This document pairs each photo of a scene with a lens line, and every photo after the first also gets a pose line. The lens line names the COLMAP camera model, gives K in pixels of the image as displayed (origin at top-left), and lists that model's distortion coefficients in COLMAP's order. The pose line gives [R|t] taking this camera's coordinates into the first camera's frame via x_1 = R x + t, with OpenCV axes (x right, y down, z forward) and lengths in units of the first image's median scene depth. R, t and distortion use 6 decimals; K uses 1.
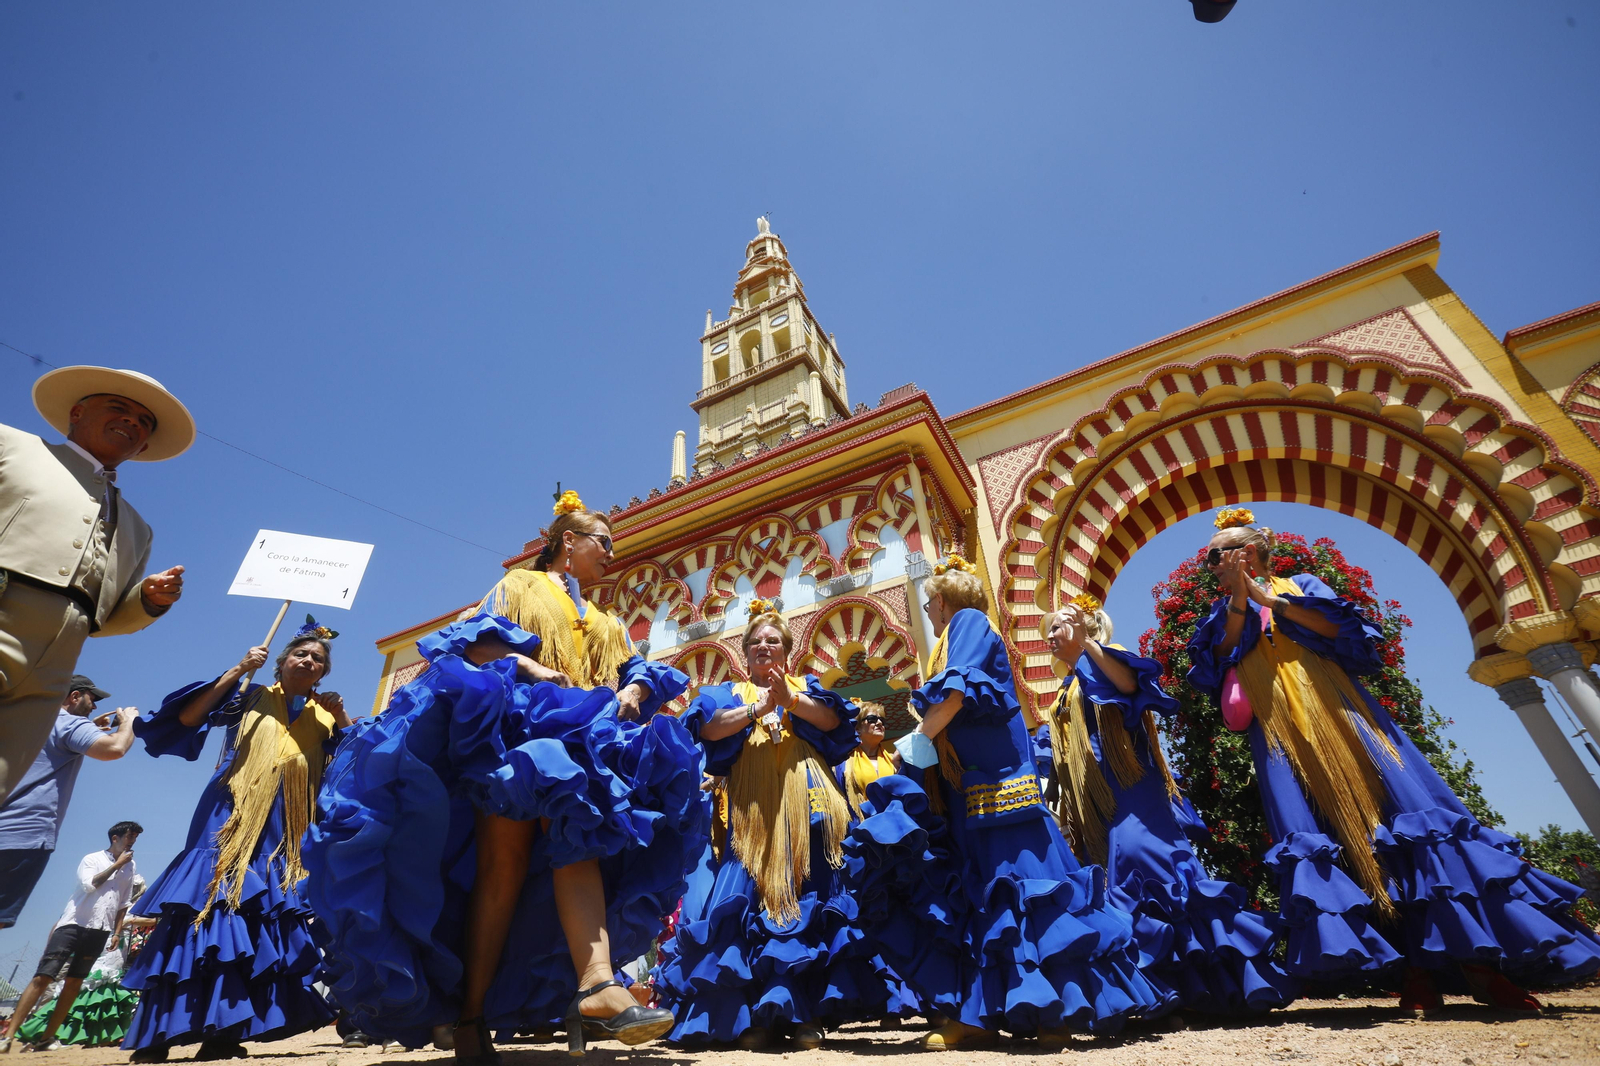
lens RADIAL K [[732.3, 0, 798.8], [0, 732.3, 536.2], [0, 0, 1]] dist [-0.064894, 0.026279]
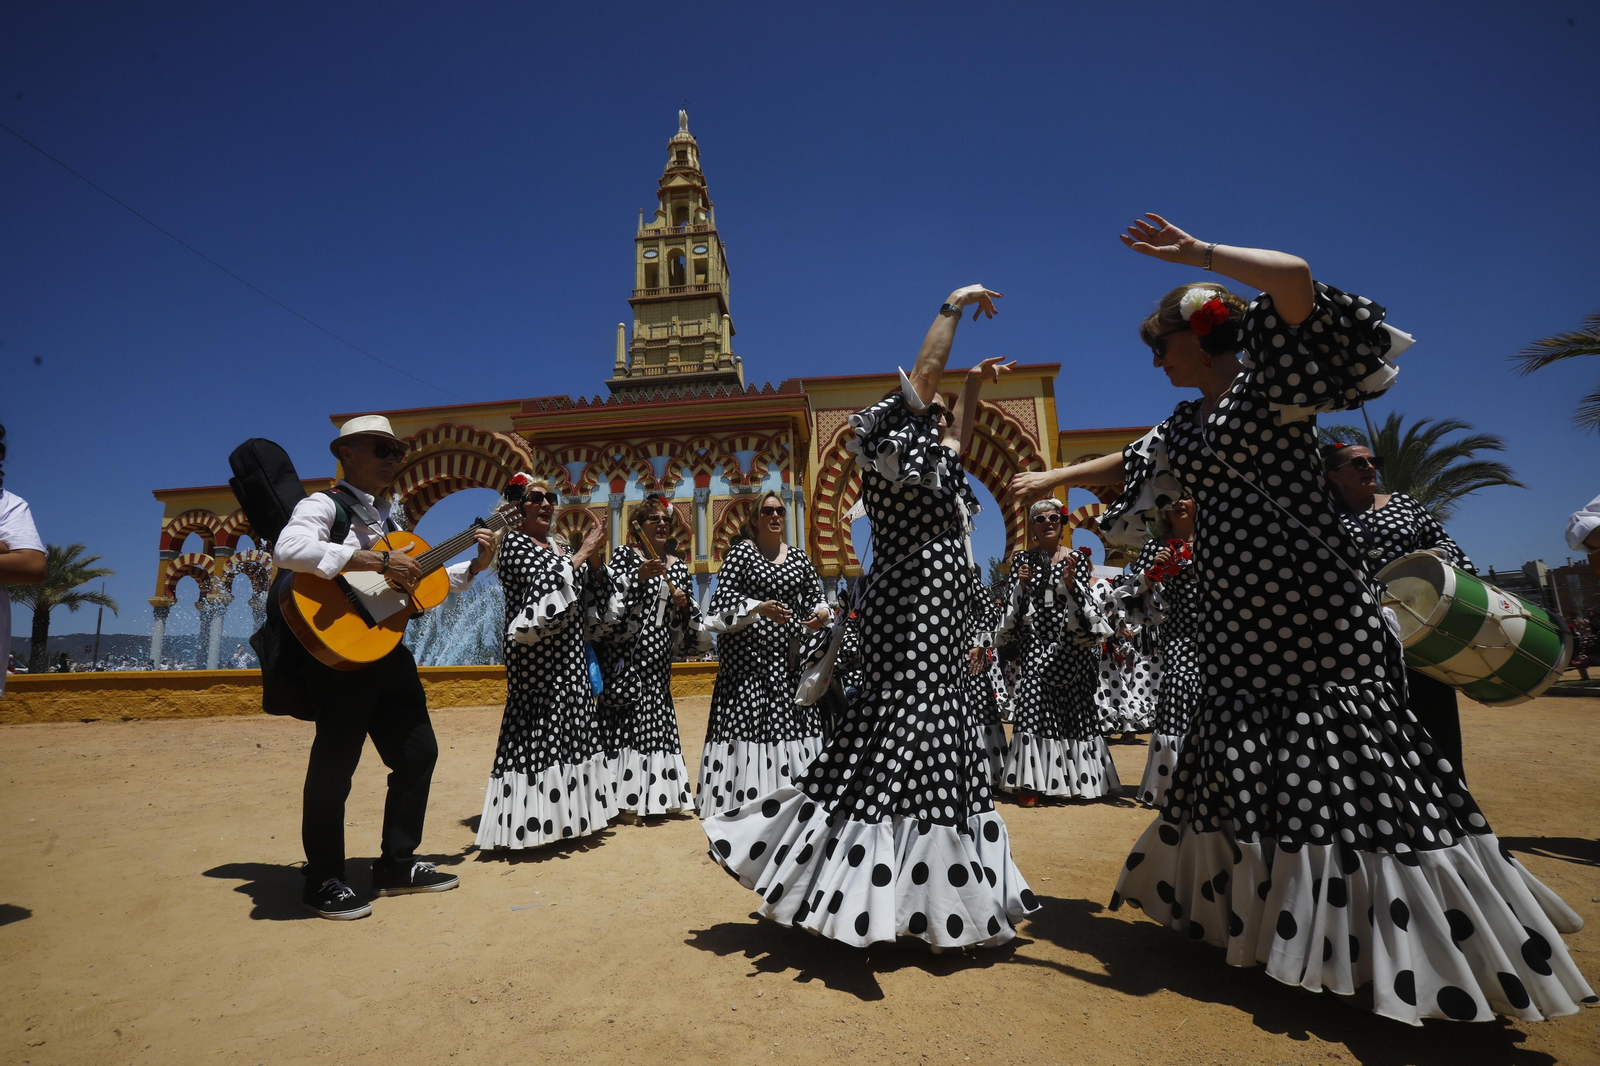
lens RADIAL K [[732.3, 0, 792.5], [0, 732.3, 536.5], [0, 0, 1]] dist [-0.064894, 0.026279]
pose [[0.919274, 0.106816, 0.378849, -0.483342], [-0.241328, 0.913306, 0.328074, -0.428959], [-0.310961, -0.393017, 0.865356, -0.677527]]
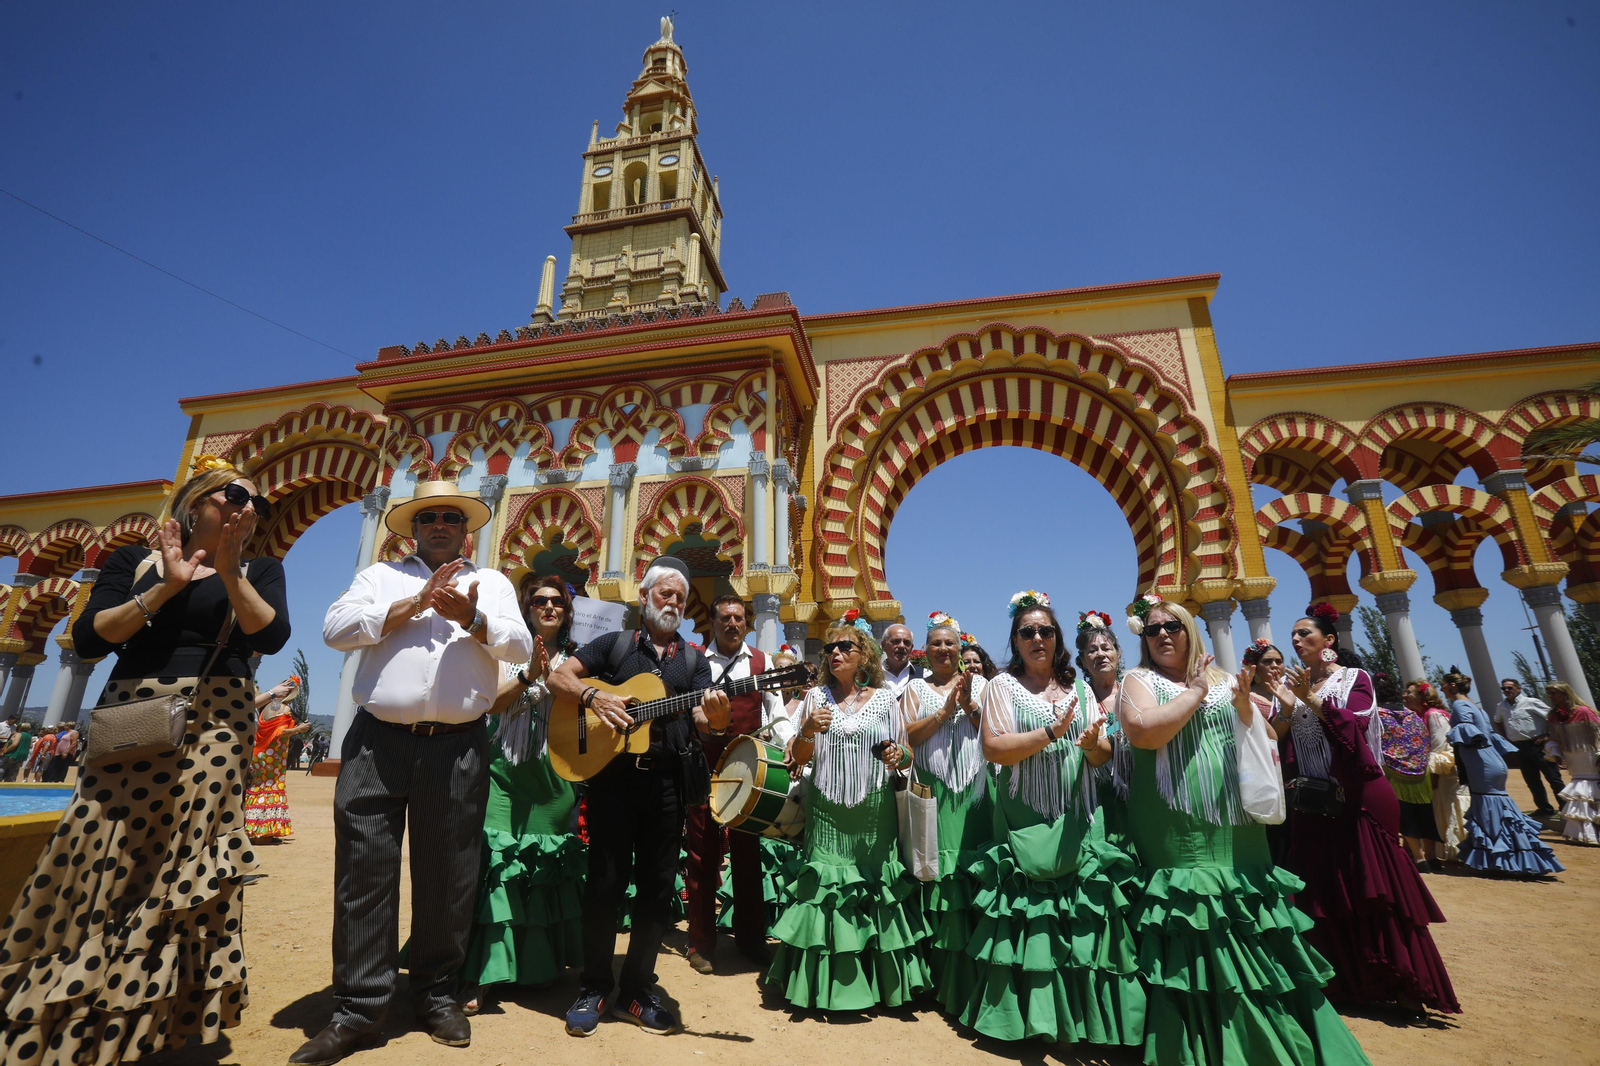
lens RADIAL K [[732.3, 0, 793.1], [0, 732.3, 537.5], [0, 0, 1]] dist [-0.064894, 0.026279]
pose [[0.954642, 0.148274, 0.258211, -0.062103], [-0.212144, 0.947207, 0.240405, -0.120218], [-0.208934, -0.284279, 0.935699, -0.136527]]
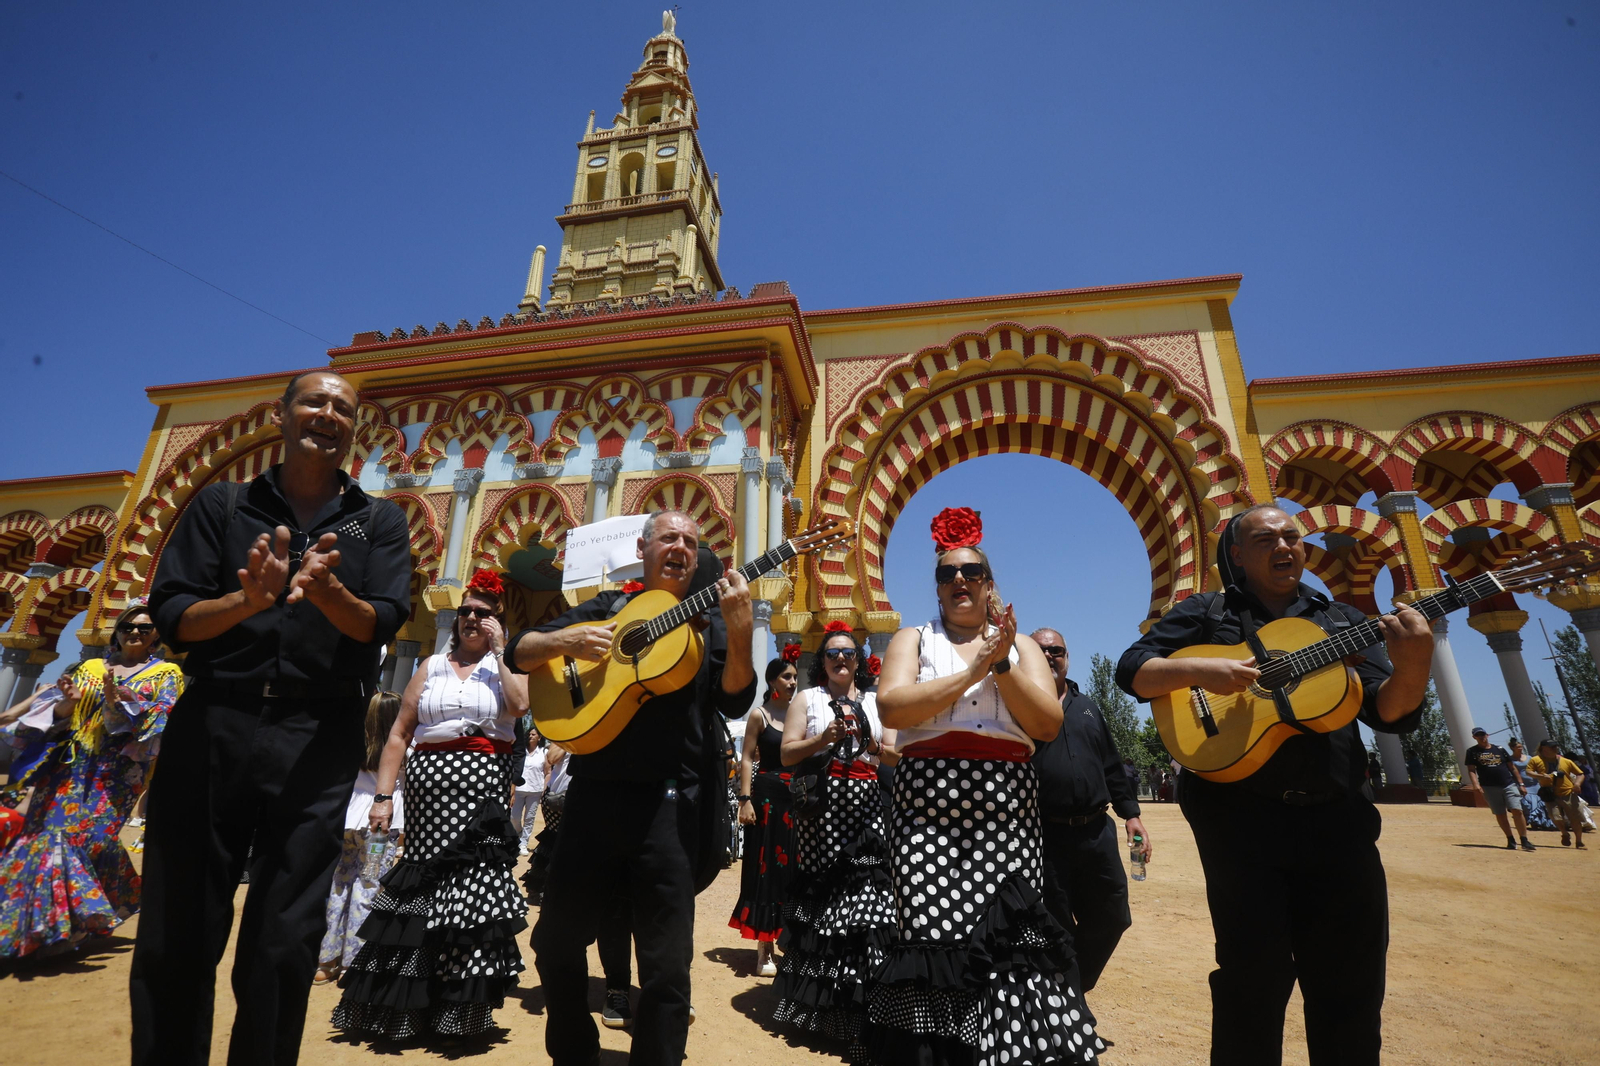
lens RADIAL K [[732.3, 0, 792.7], [0, 732.3, 539.9], [0, 0, 1]] dist [-0.064894, 0.026279]
pose [[0.949616, 0.174000, 0.260681, -0.039931], [-0.233201, 0.947961, 0.216766, -0.083905], [-0.209398, -0.266636, 0.940775, -0.076860]]
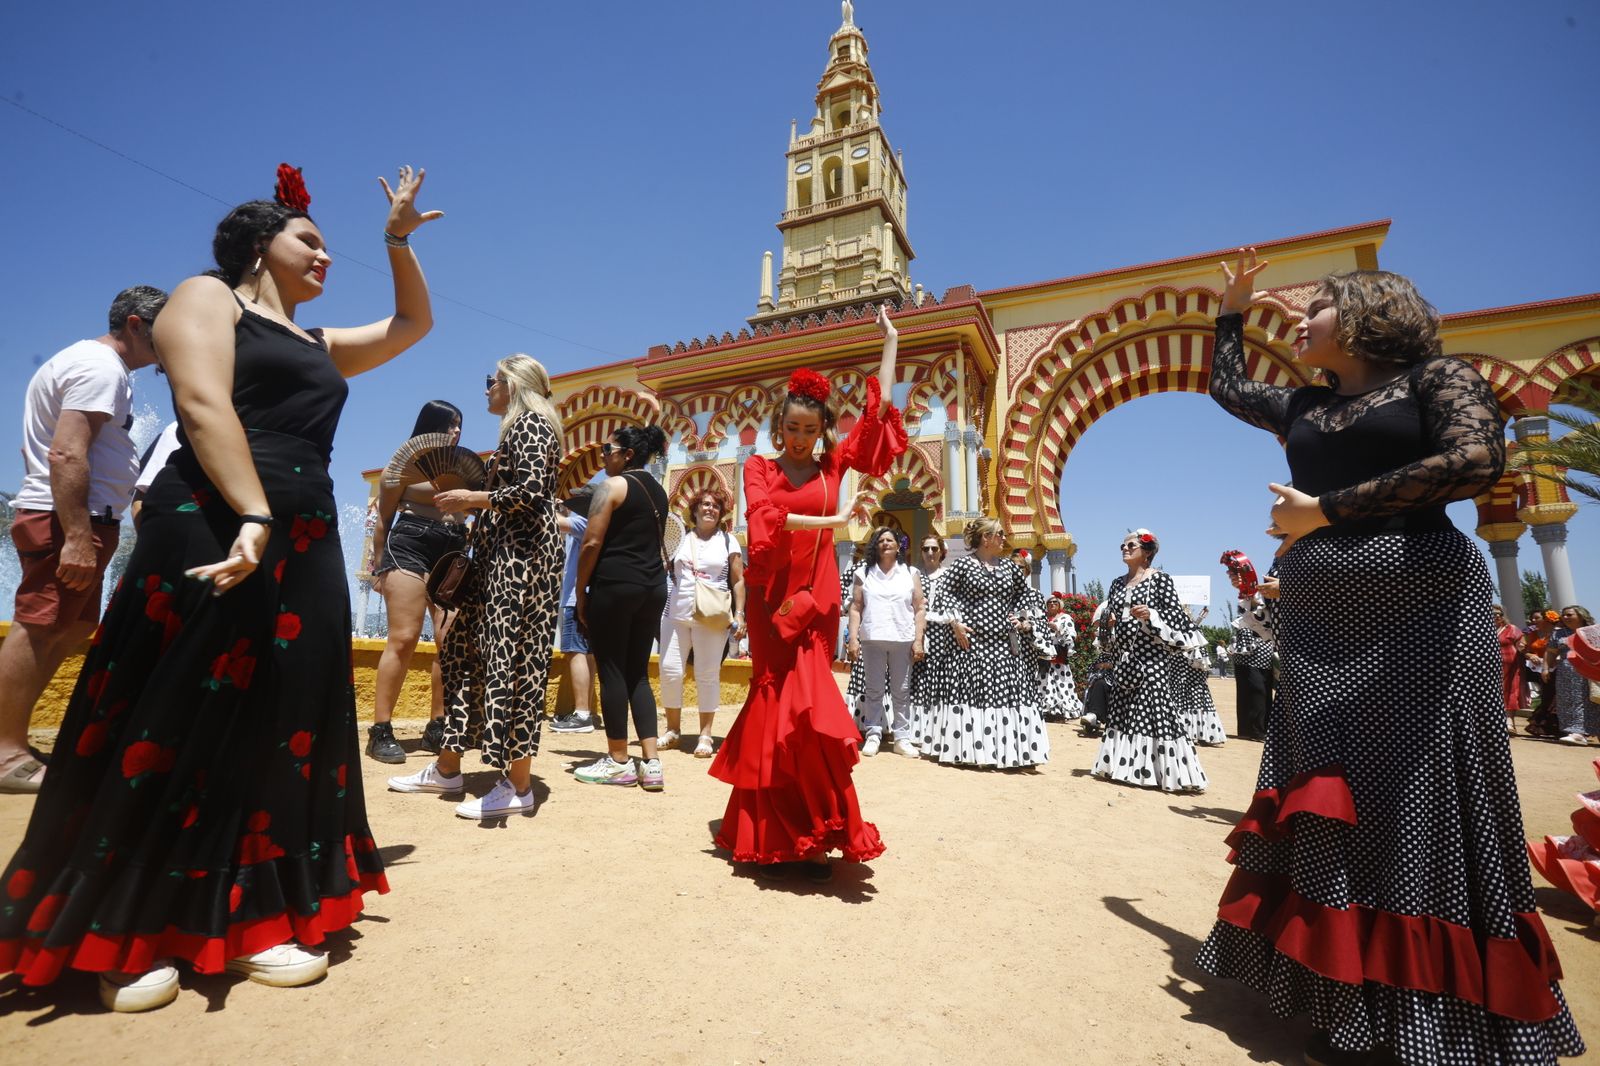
lens RADIAL K [[732.3, 0, 797.1], [0, 732.3, 537.4], [0, 0, 1]] dist [-0.064894, 0.026279]
pose [[0.994034, 0.099404, 0.044883, -0.169103], [-0.109054, 0.912231, 0.394894, -0.266130], [-0.001690, -0.397433, 0.917630, -0.390846]]
